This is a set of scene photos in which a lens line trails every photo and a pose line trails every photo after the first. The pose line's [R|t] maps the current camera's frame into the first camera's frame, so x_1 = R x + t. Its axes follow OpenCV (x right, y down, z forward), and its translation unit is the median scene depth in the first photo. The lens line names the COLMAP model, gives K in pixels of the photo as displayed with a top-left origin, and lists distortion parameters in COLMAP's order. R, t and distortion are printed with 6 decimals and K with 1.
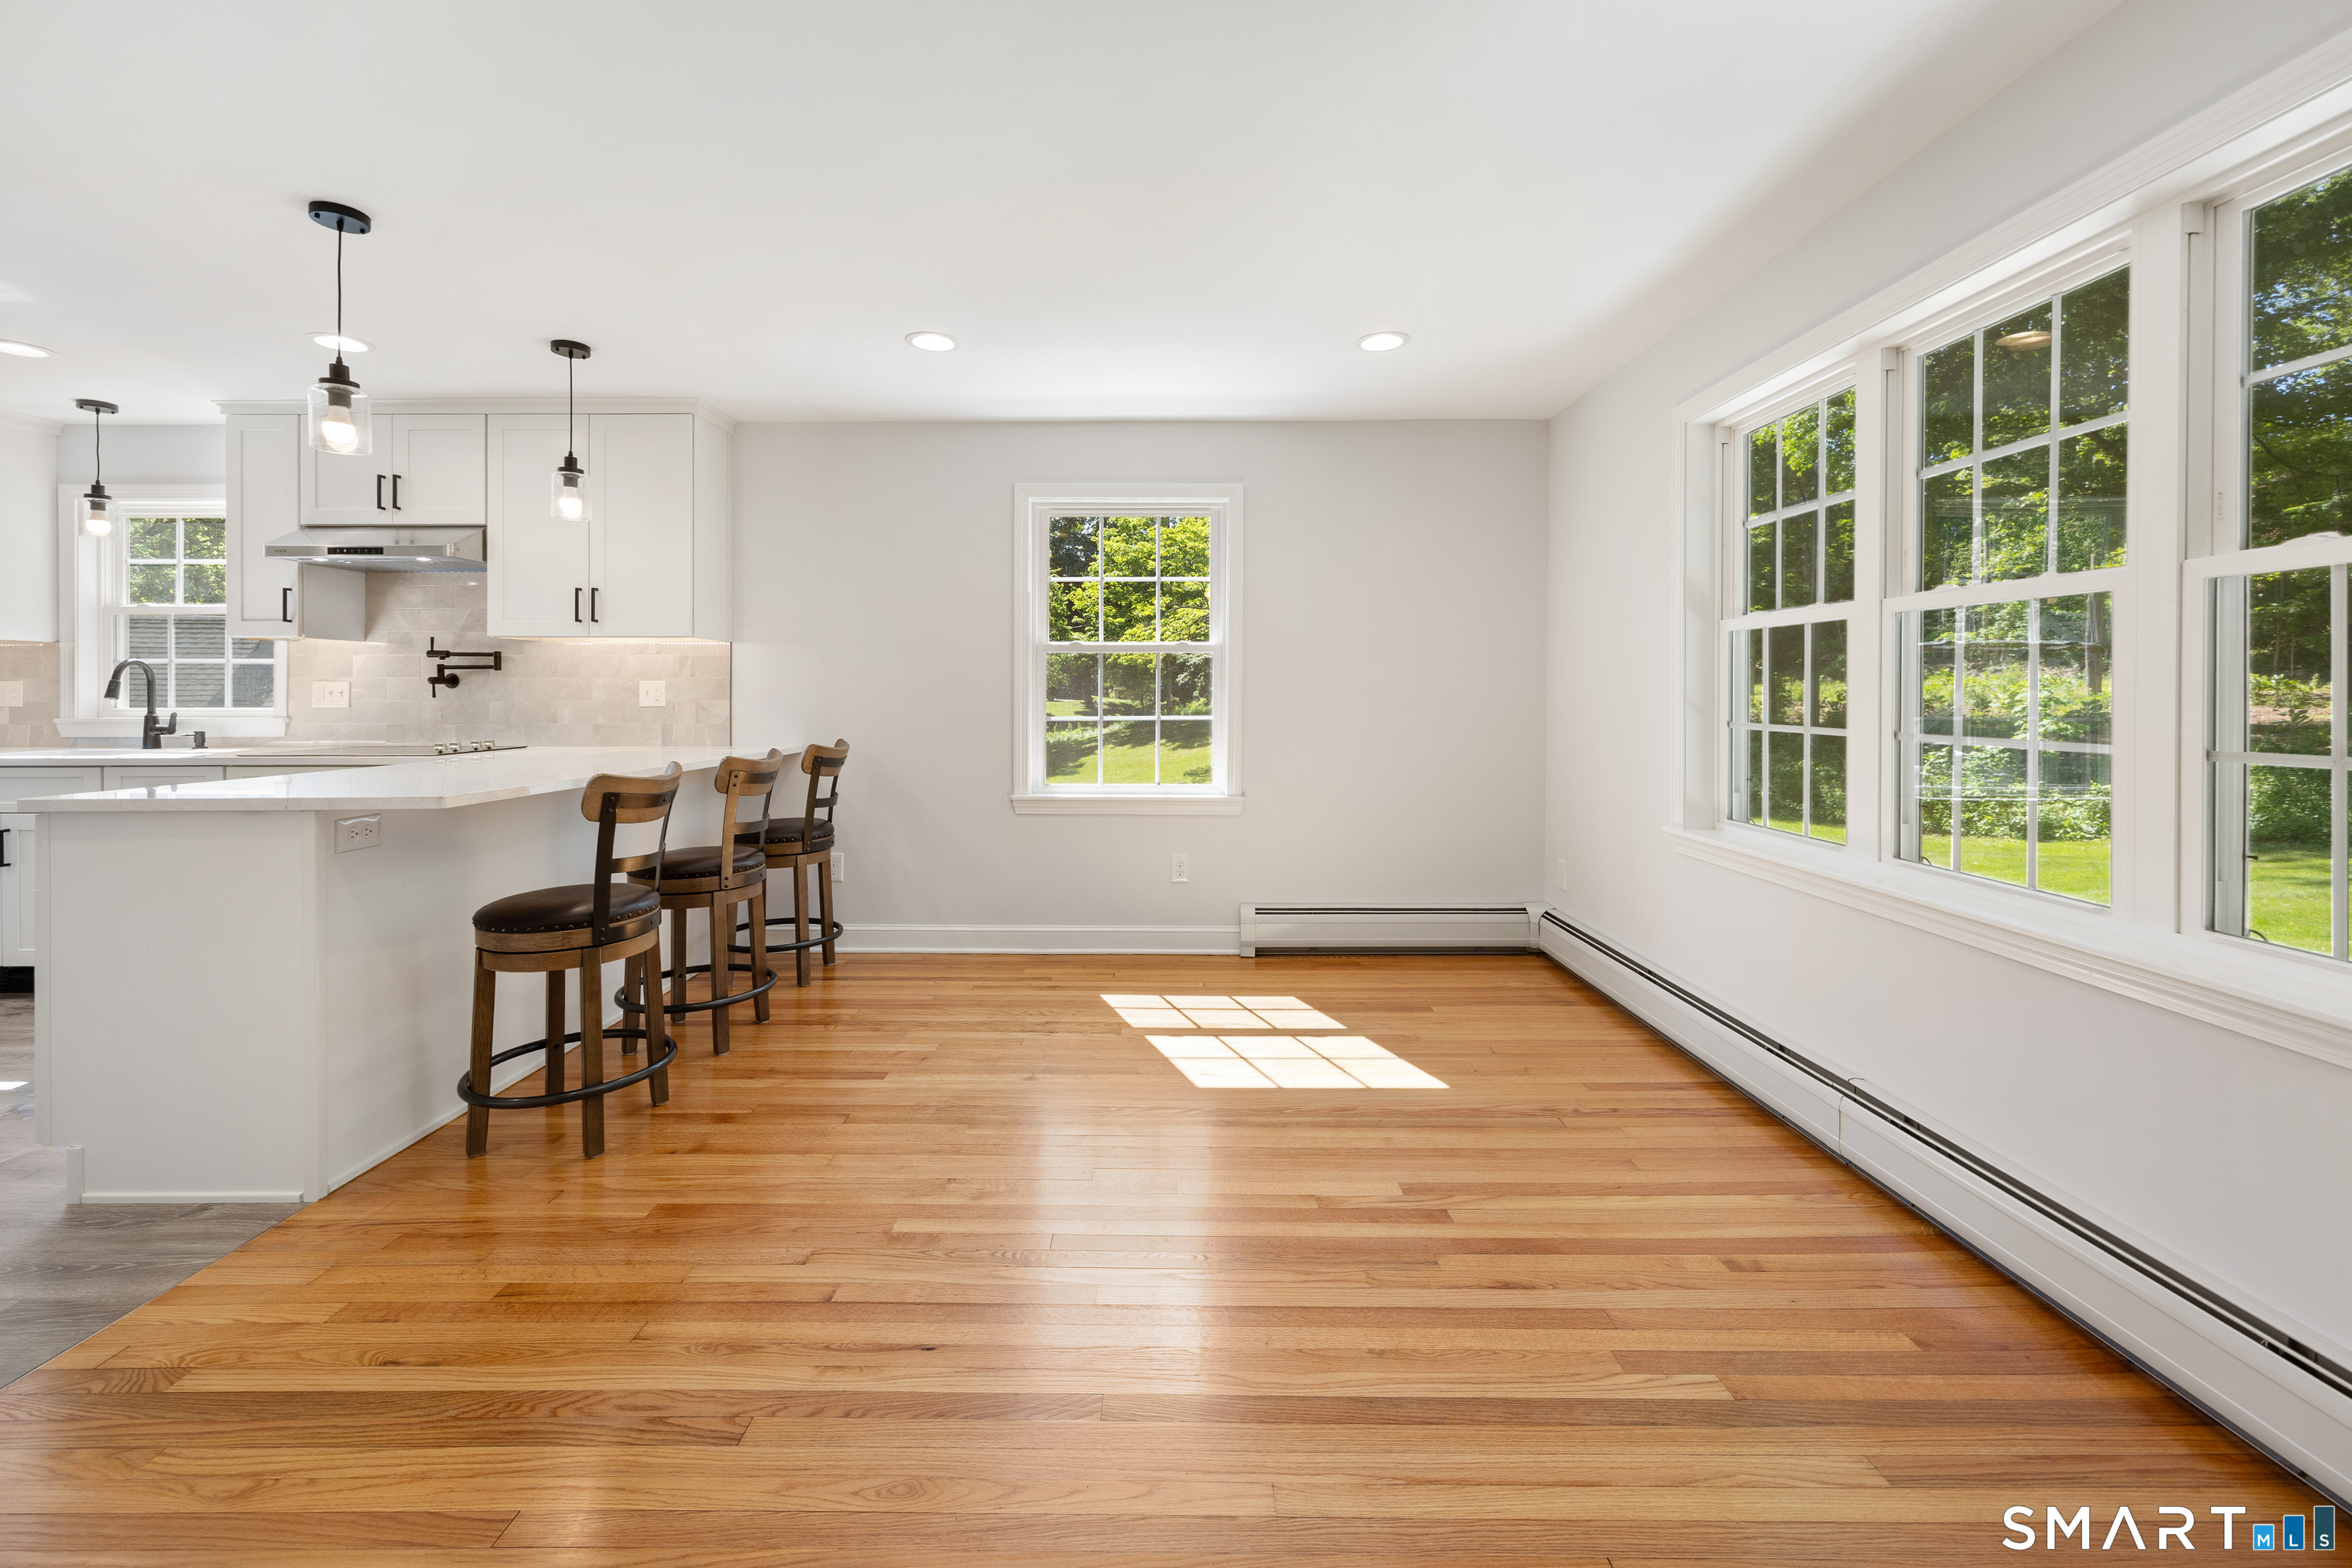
lens RADIAL K [[959.7, 0, 1166.3], [0, 959.7, 730.8], [0, 0, 1]] dist [-0.000366, -0.000135]
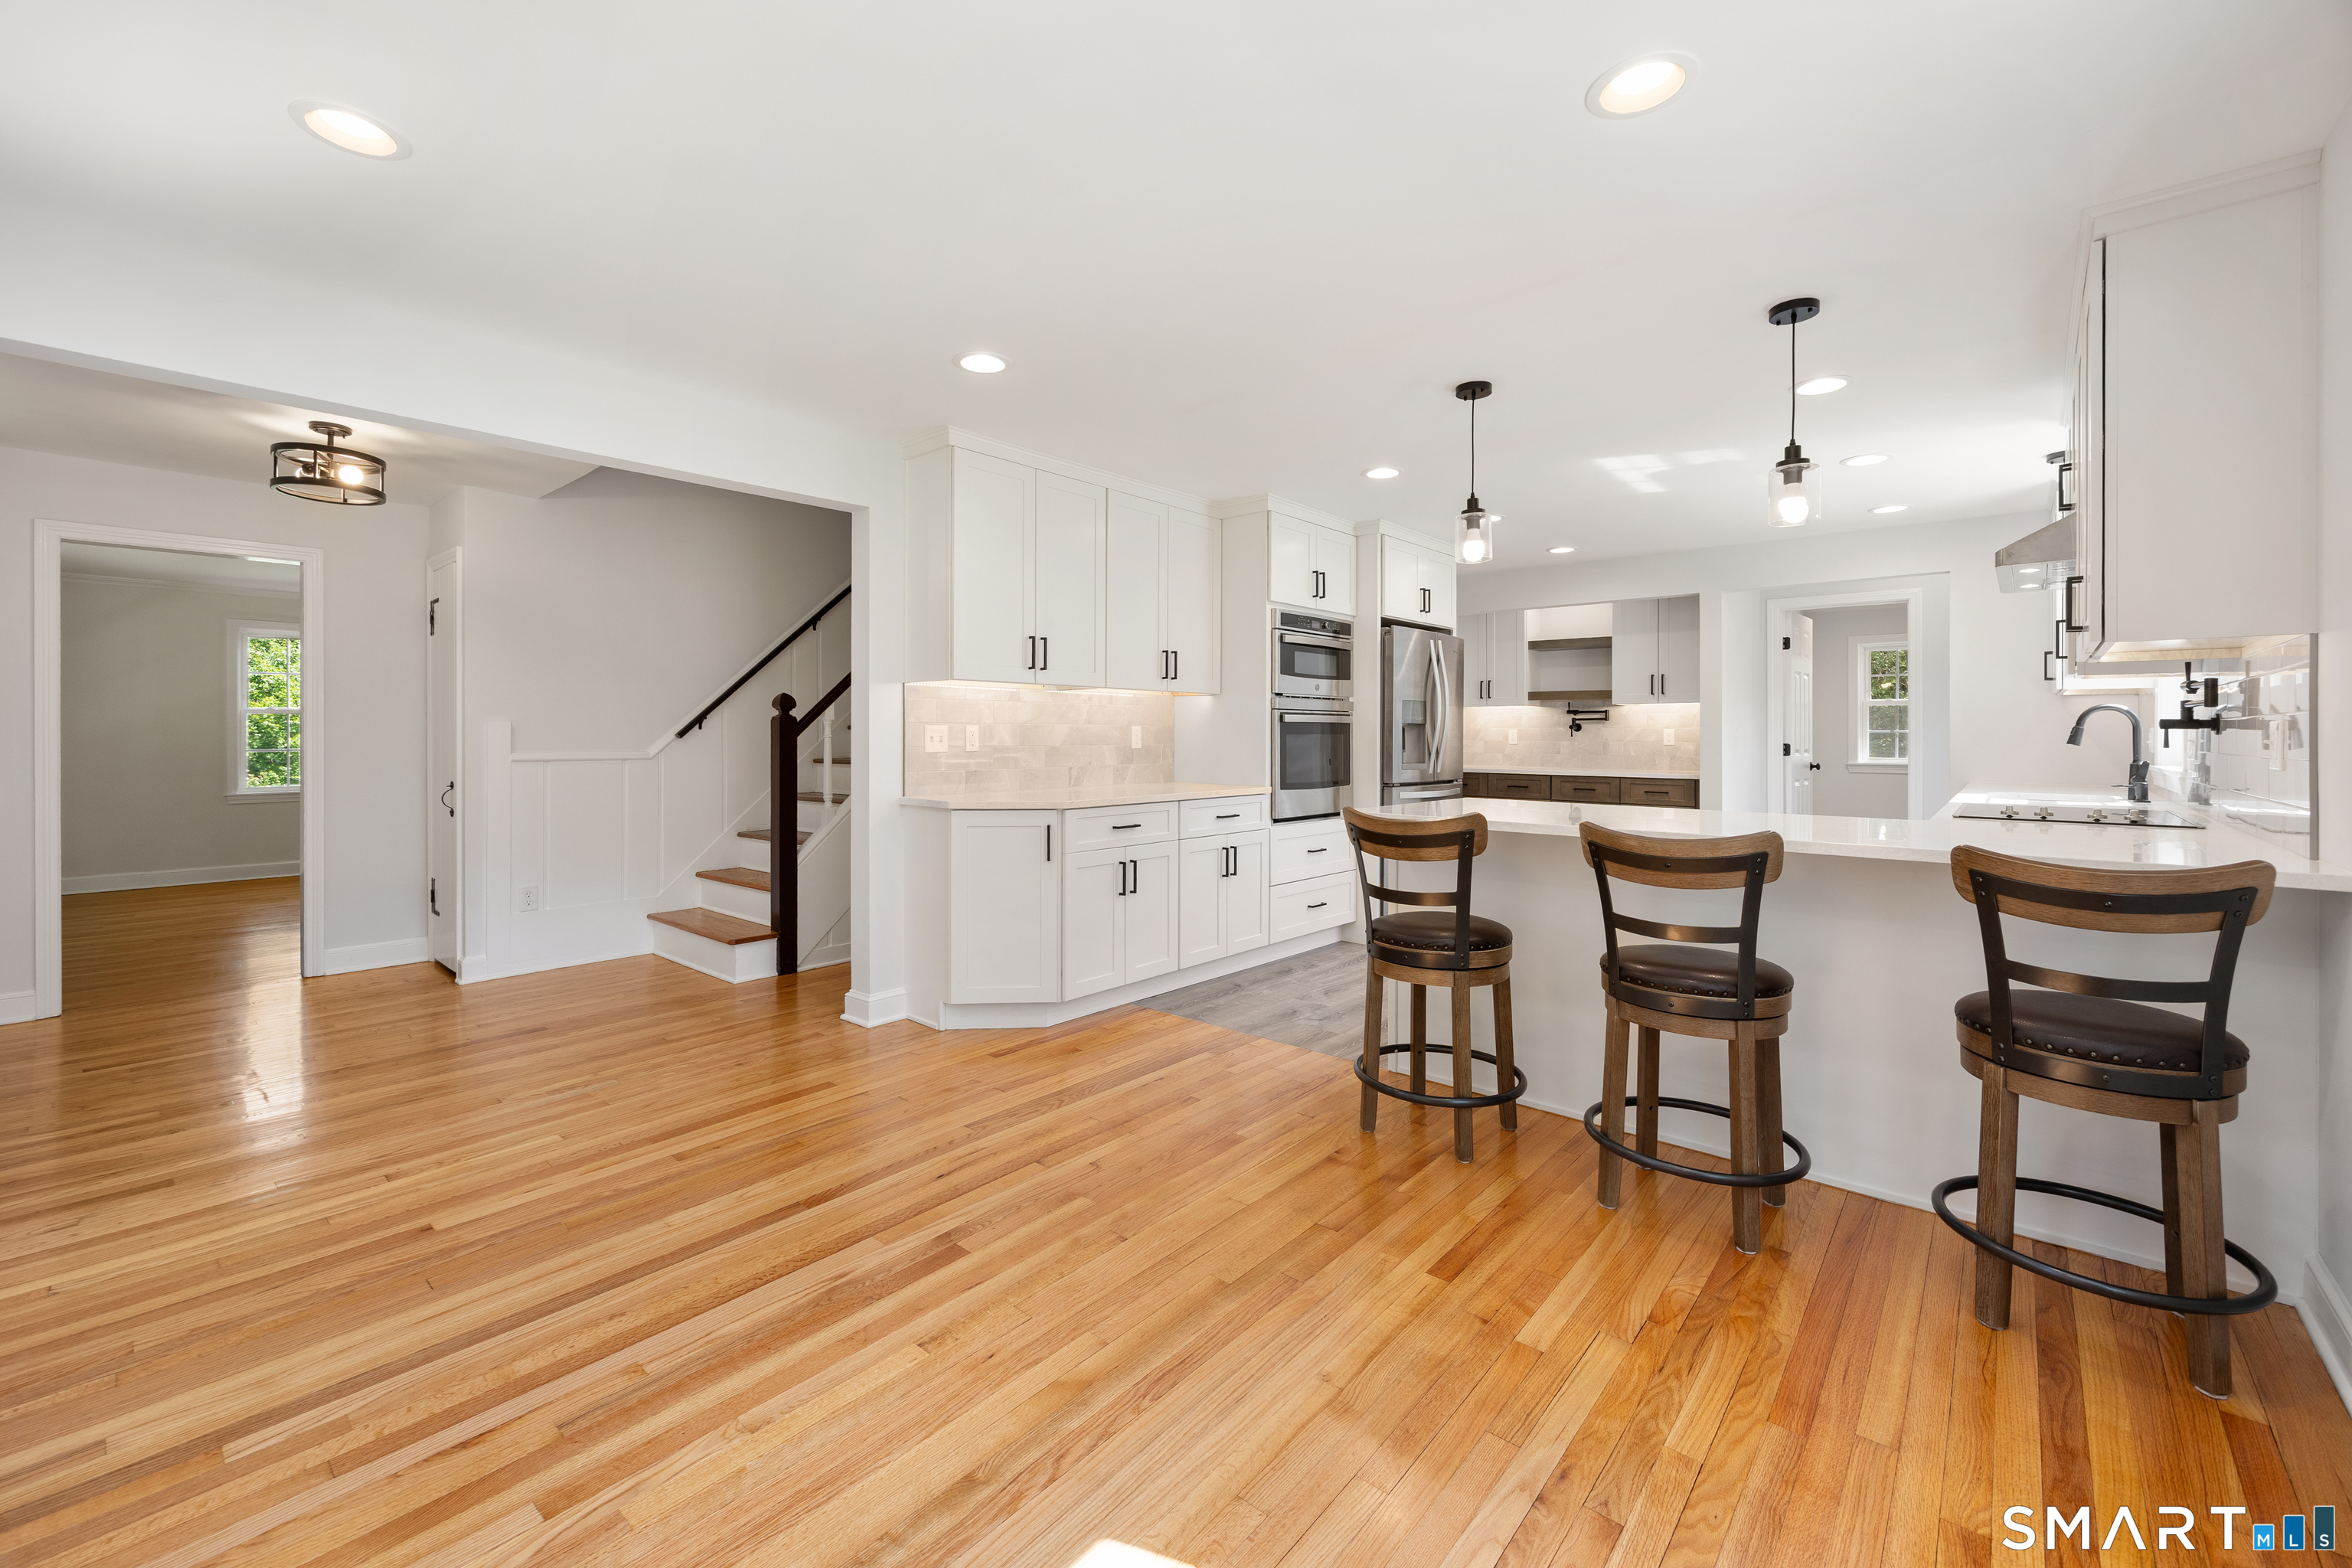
lens RADIAL K [[959.7, 0, 1166.3], [0, 959.7, 730.8], [0, 0, 1]] dist [-0.000366, -0.000135]
pose [[-0.656522, 0.000500, -0.754306, 0.400395], [-0.029747, 0.999205, 0.026553, -0.065164], [0.753720, 0.039870, -0.655985, 1.360550]]
